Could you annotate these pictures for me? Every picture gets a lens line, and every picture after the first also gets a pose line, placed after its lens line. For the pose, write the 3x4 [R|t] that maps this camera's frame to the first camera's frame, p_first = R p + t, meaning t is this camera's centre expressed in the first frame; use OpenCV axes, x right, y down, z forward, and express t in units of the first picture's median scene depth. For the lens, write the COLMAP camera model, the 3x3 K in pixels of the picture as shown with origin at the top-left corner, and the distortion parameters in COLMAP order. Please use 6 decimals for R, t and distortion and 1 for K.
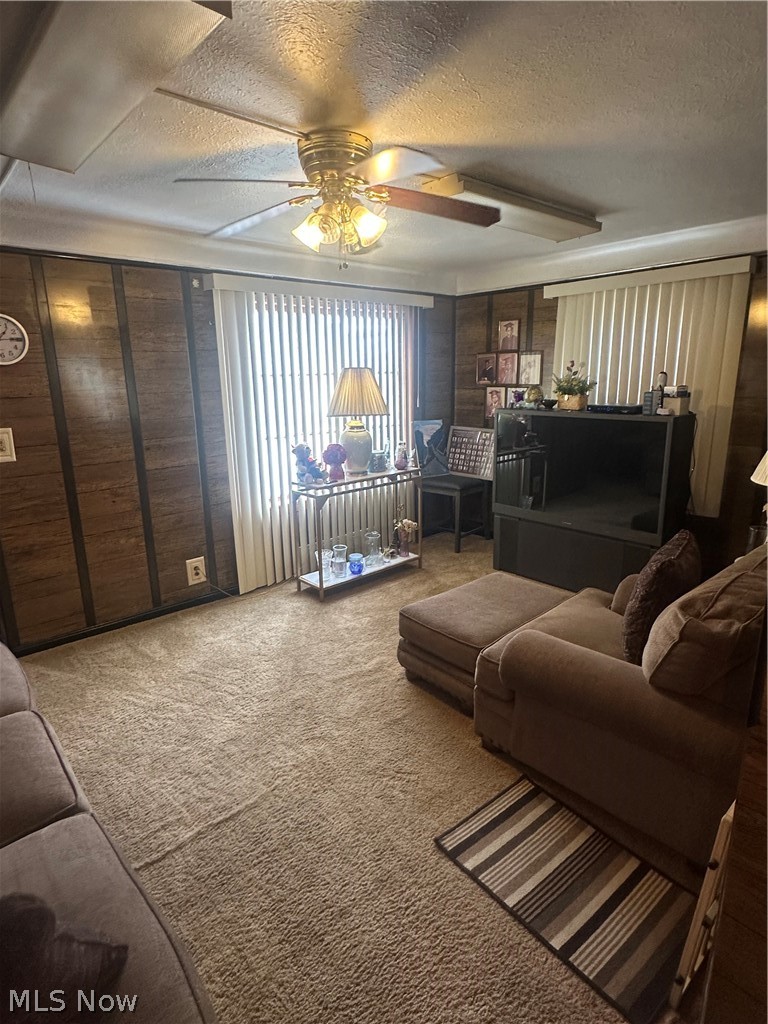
lens RADIAL K [[574.2, 0, 378.7], [0, 574.2, 514.8], [0, 0, 1]] dist [-0.004150, 0.001219]
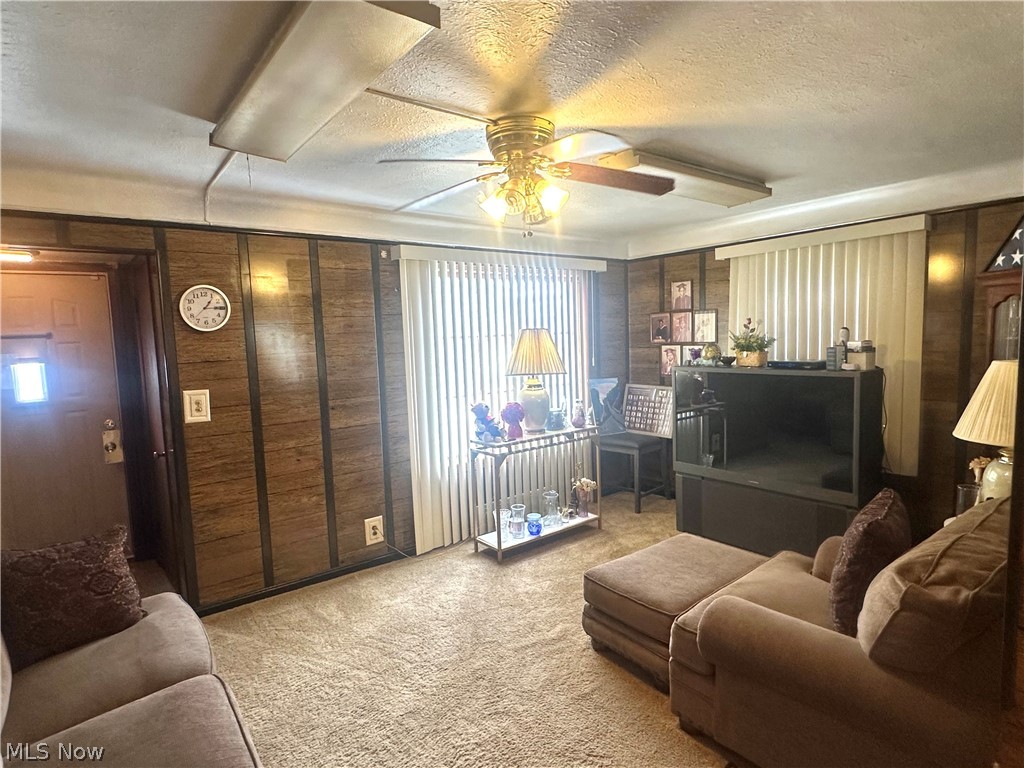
lens RADIAL K [[574.2, 0, 509.5], [0, 574.2, 388.6], [0, 0, 1]] dist [-0.004150, 0.001219]
pose [[0.997778, -0.009858, -0.065887, -0.019465], [-0.000002, 0.988988, -0.147997, 0.002353], [0.066621, 0.147668, 0.986791, -0.001895]]
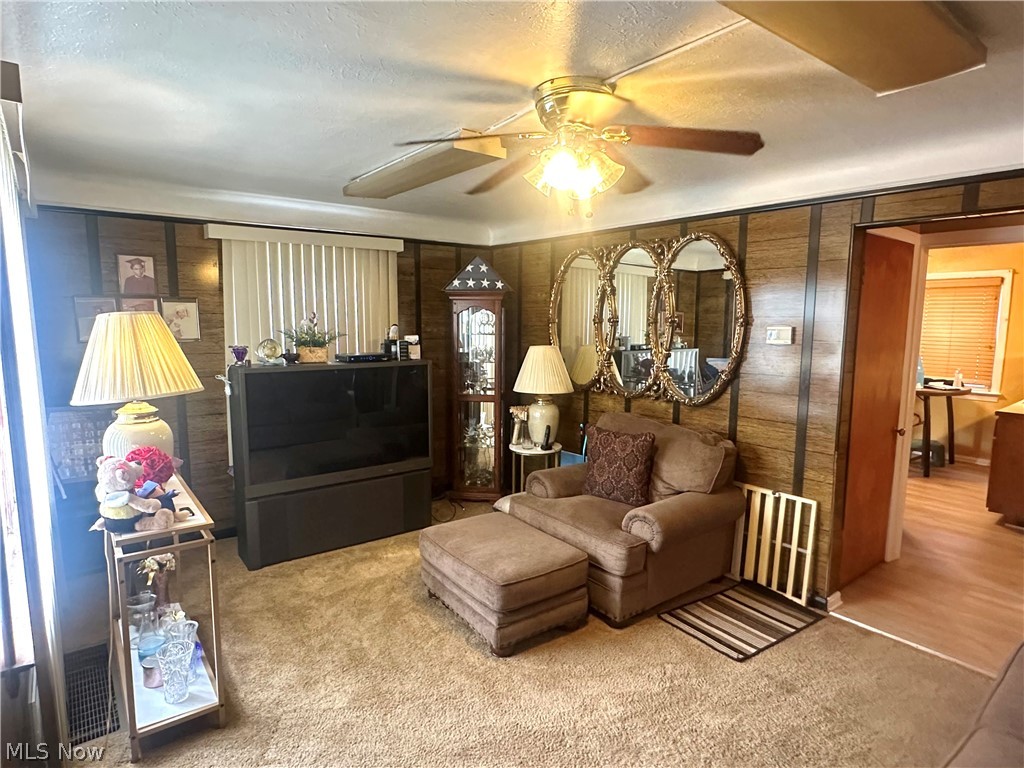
lens RADIAL K [[574.2, 0, 512.5], [0, 574.2, 390.3], [0, 0, 1]] dist [-0.004150, 0.001219]
pose [[0.070886, -0.107268, 0.991700, -0.725554], [0.237971, 0.967312, 0.087620, -0.177279], [-0.968682, 0.229785, 0.094096, 0.740404]]
